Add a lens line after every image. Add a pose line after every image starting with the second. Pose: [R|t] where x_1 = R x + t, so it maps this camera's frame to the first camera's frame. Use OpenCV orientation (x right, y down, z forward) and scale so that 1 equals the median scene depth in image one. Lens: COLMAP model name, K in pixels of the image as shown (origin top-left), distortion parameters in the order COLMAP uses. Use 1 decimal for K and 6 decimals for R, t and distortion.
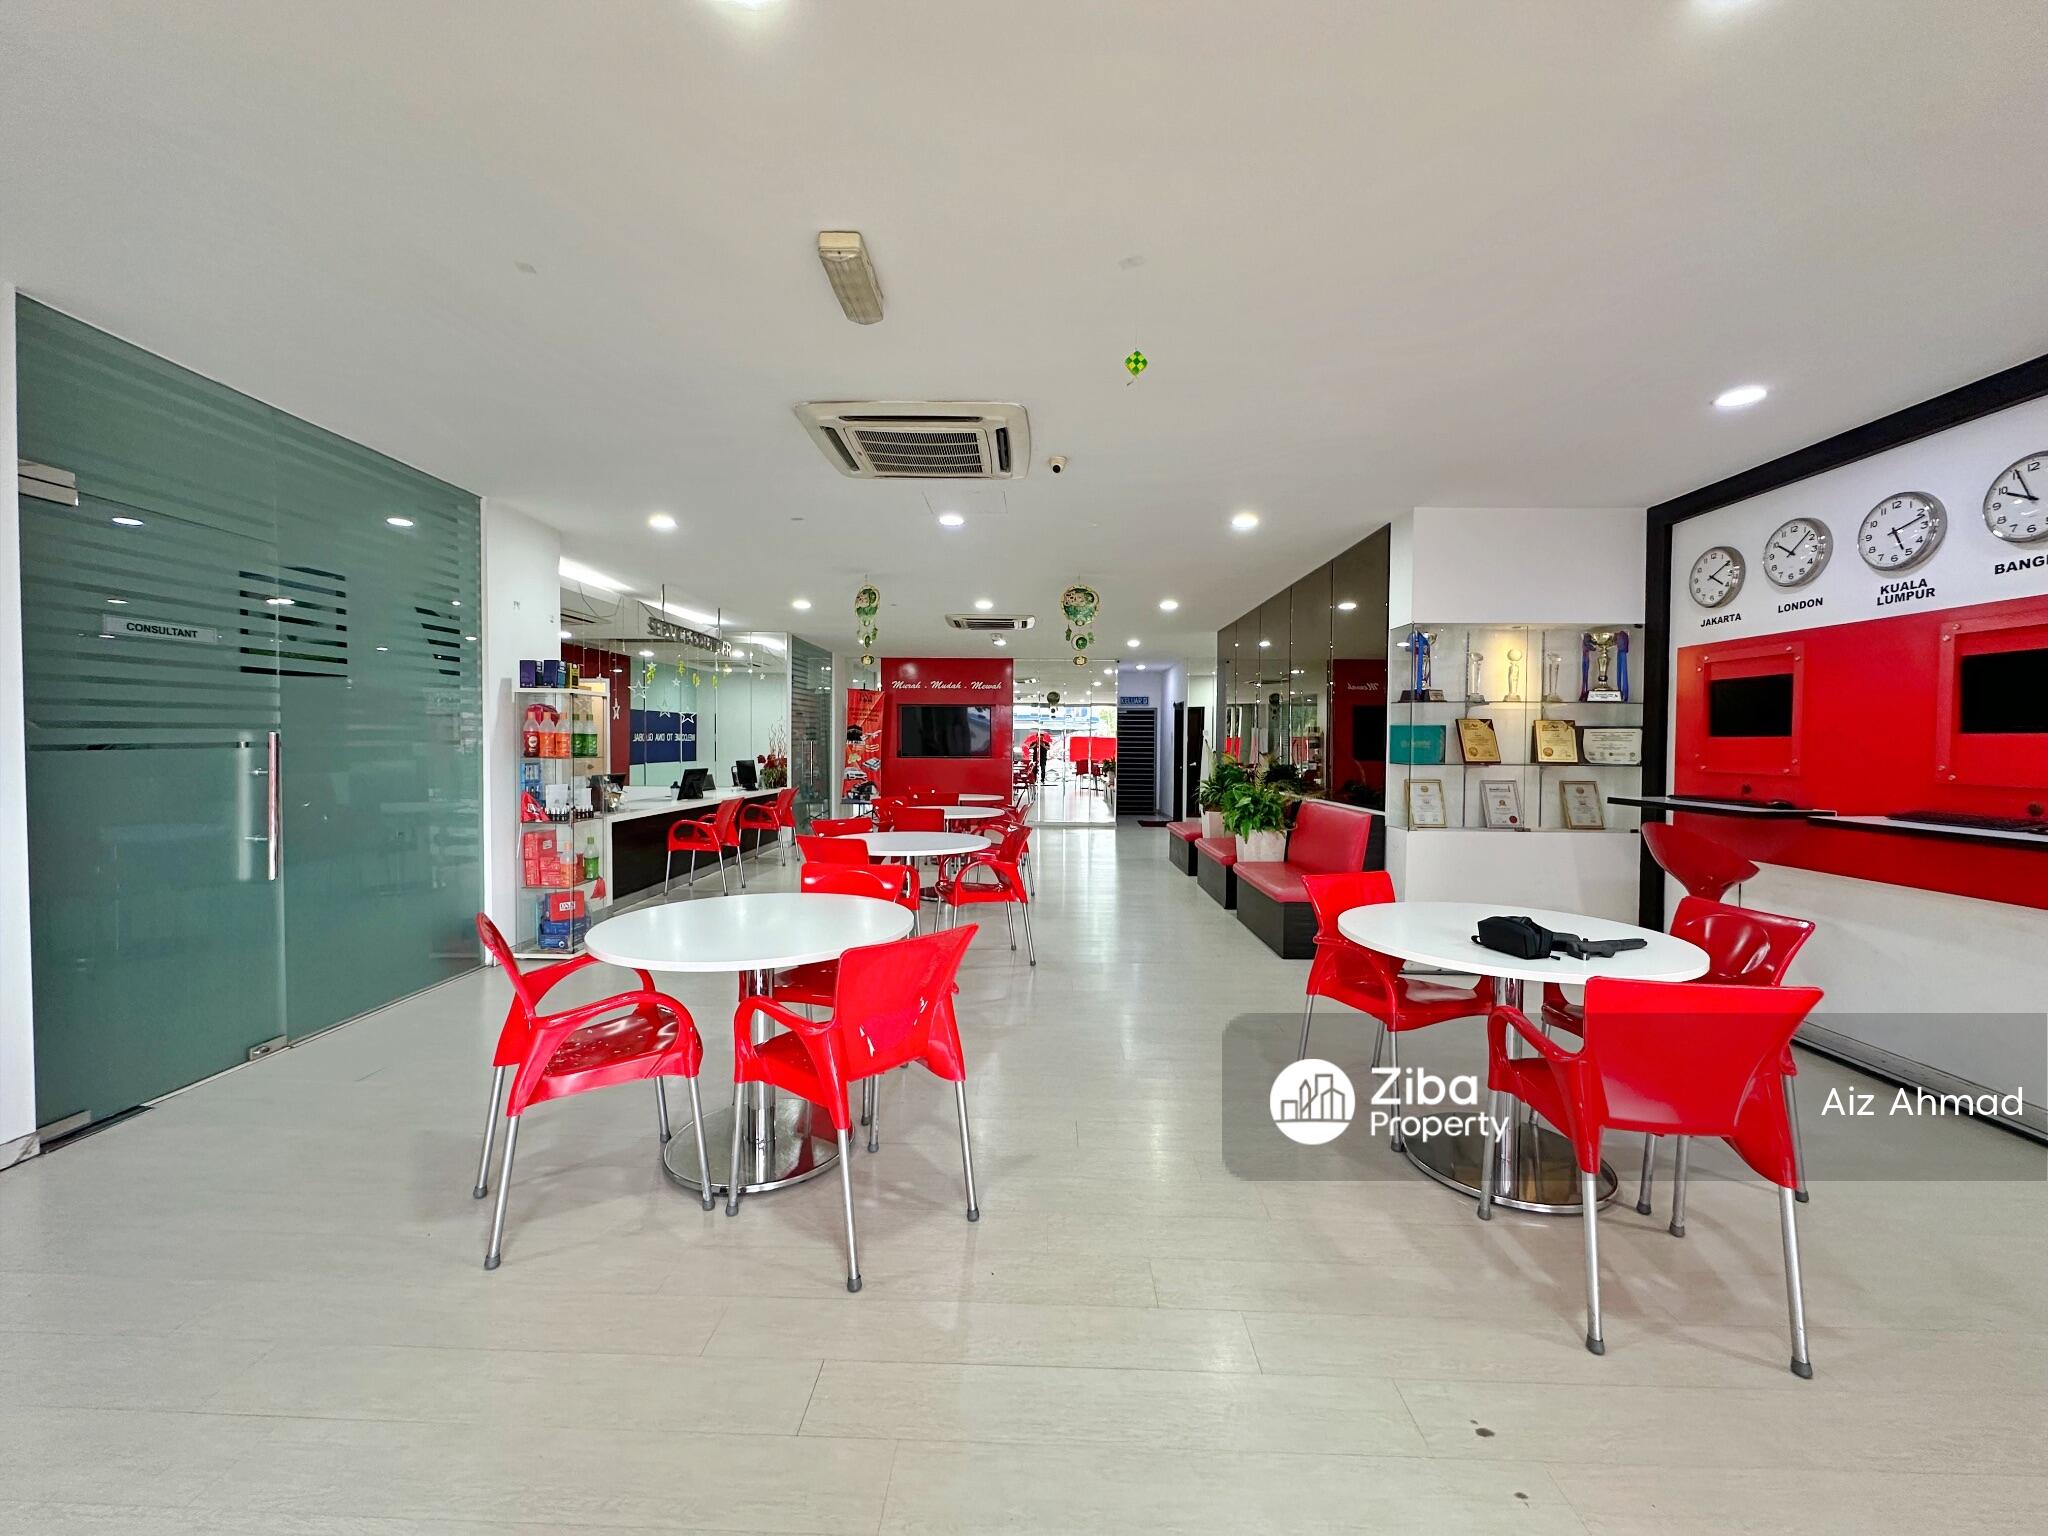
lens RADIAL K [[822.3, 0, 1025.2], [0, 822.3, 771.4], [0, 0, 1]] dist [-0.003539, 0.000048]
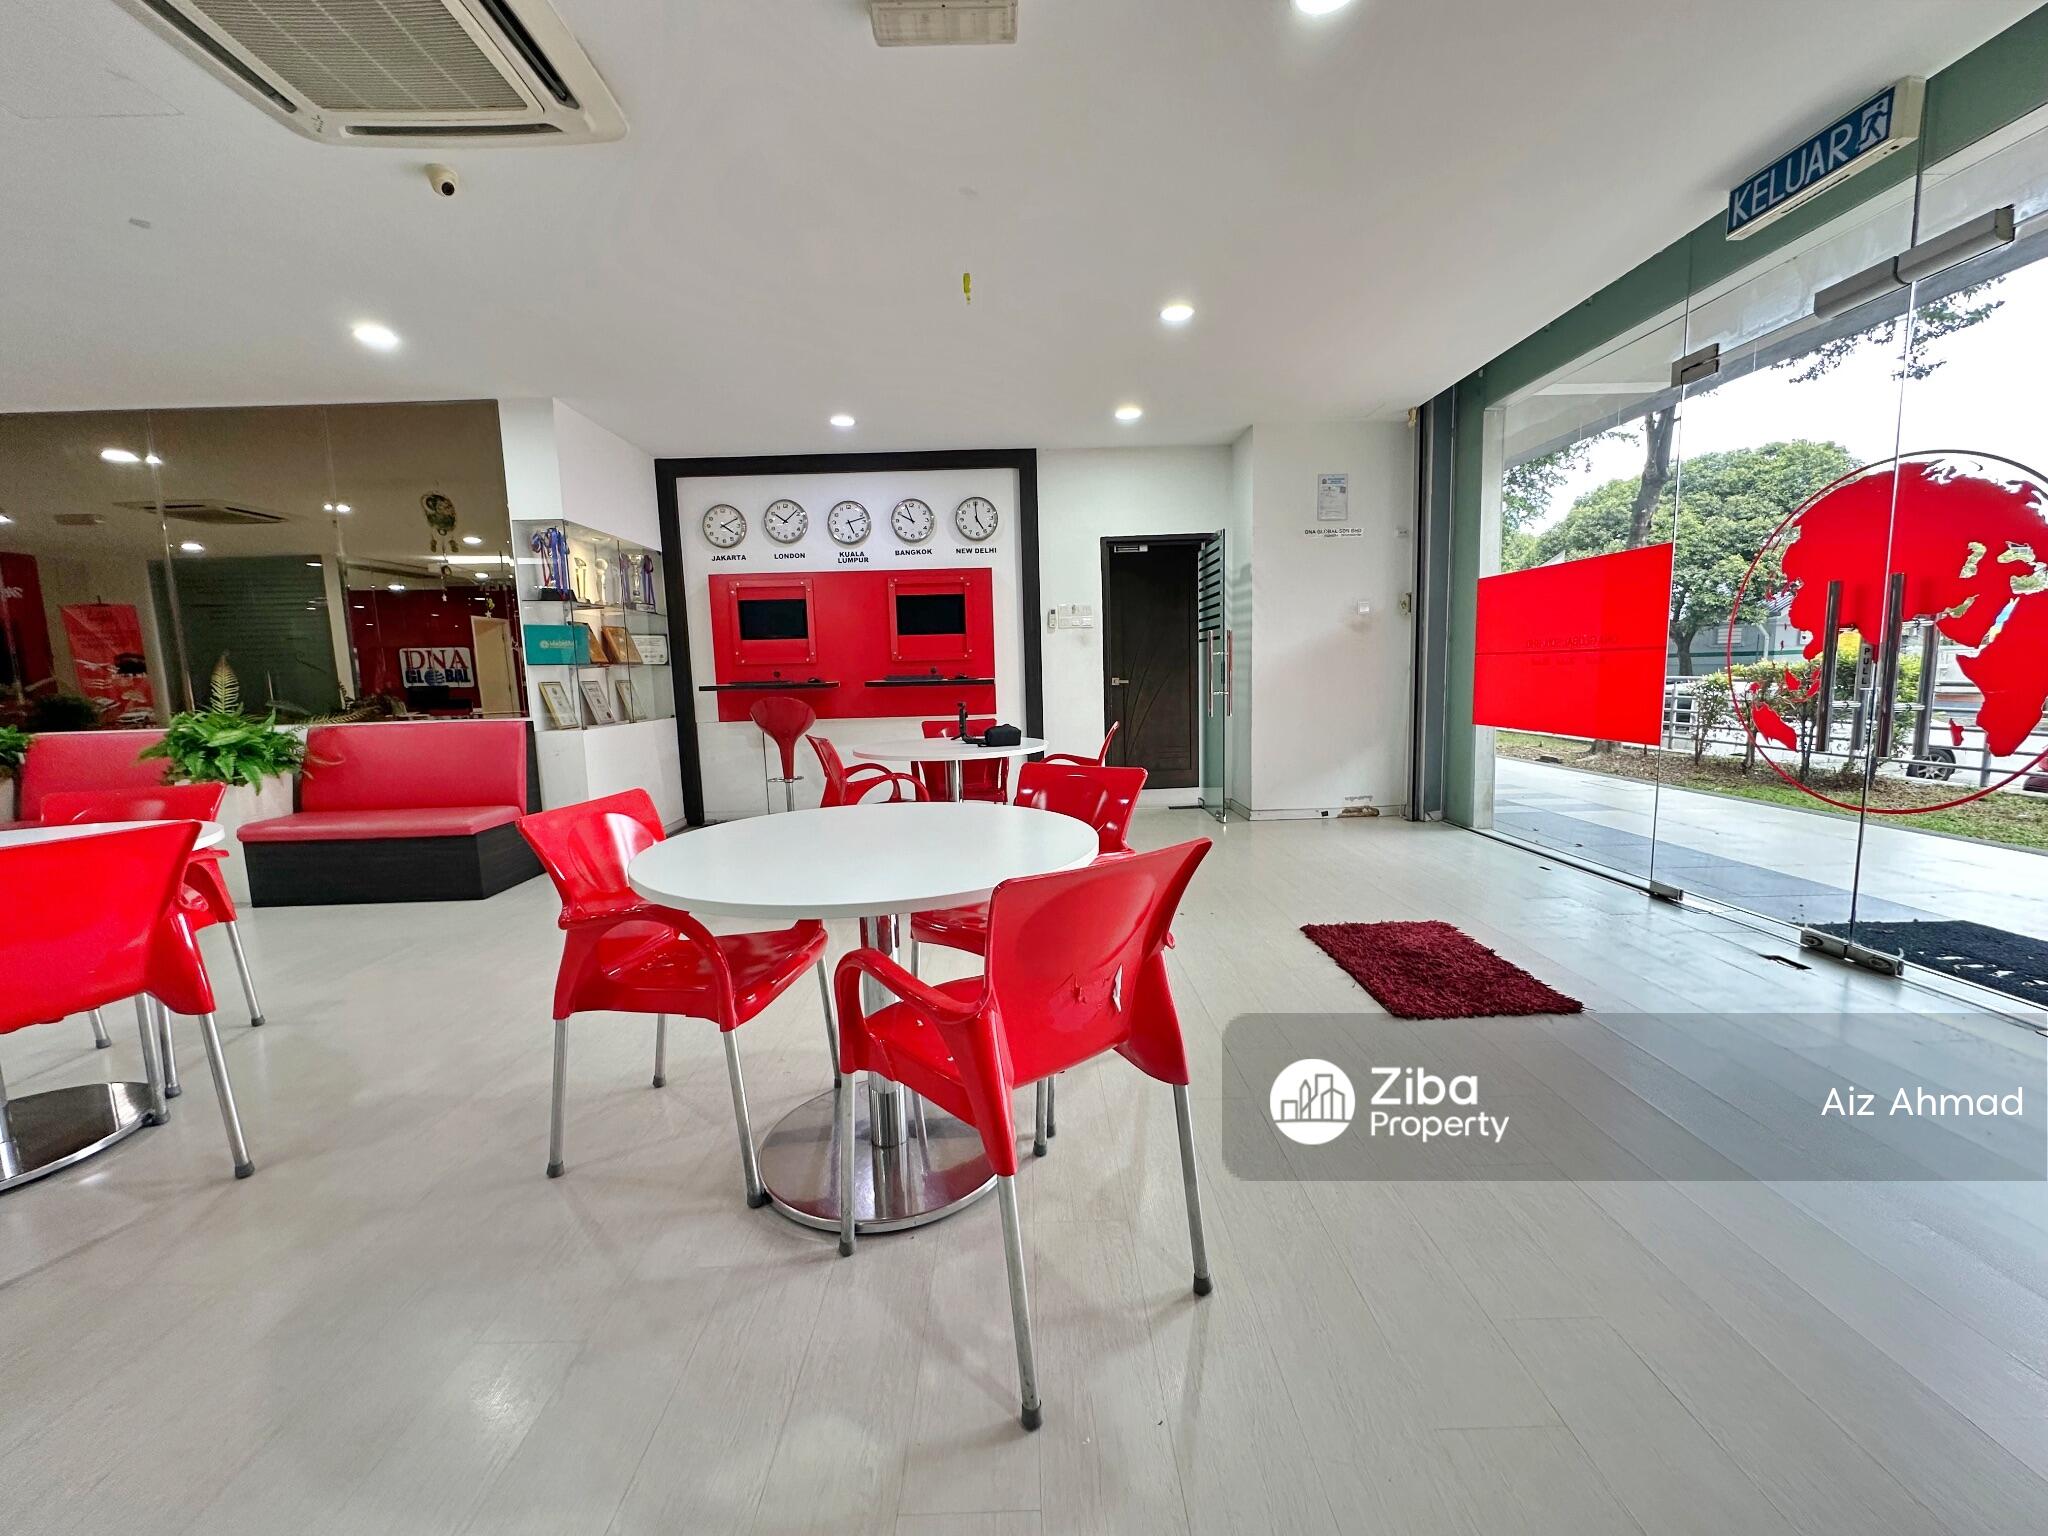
lens RADIAL K [[822.3, 0, 1022.4], [0, 822.3, 766.1], [0, 0, 1]] dist [-0.003539, 0.000048]
pose [[-0.036738, -0.121633, 0.991895, -0.561734], [0.063663, 0.990264, 0.123791, 0.026014], [-0.997295, 0.067695, -0.028637, 0.498797]]
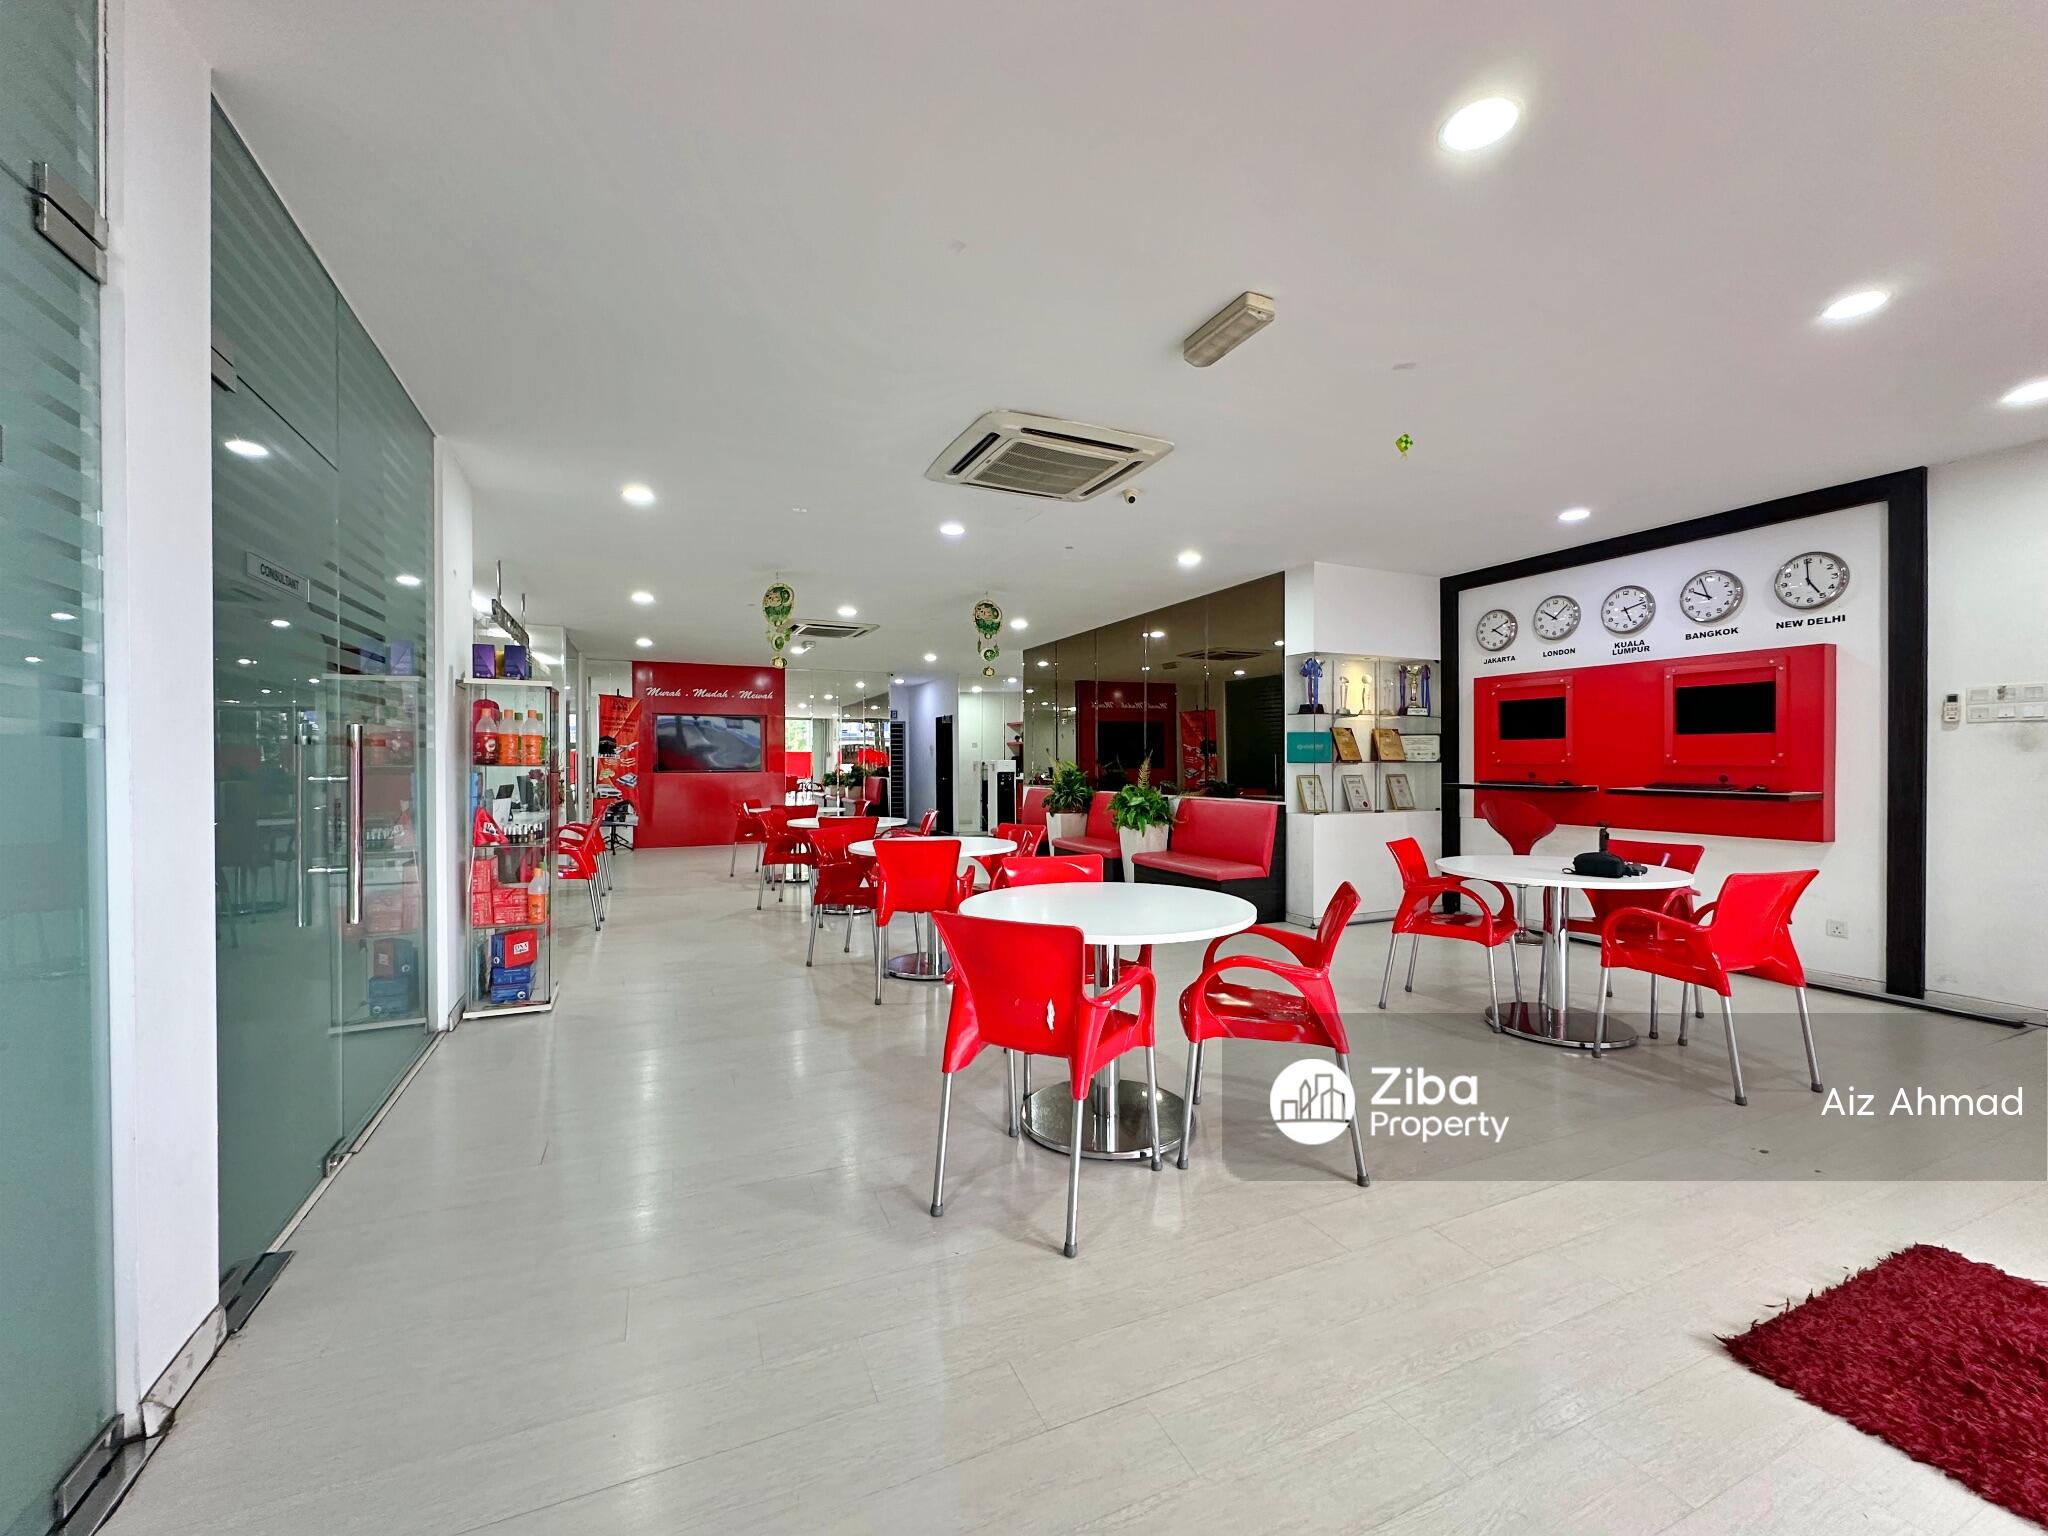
lens RADIAL K [[822.3, 0, 1024.0], [0, 822.3, 768.8], [0, 0, 1]] dist [-0.003539, 0.000048]
pose [[0.901622, -0.012904, 0.432333, -0.488693], [0.023442, 0.999544, -0.019053, 0.015010], [-0.431890, 0.027313, 0.901513, 0.049416]]
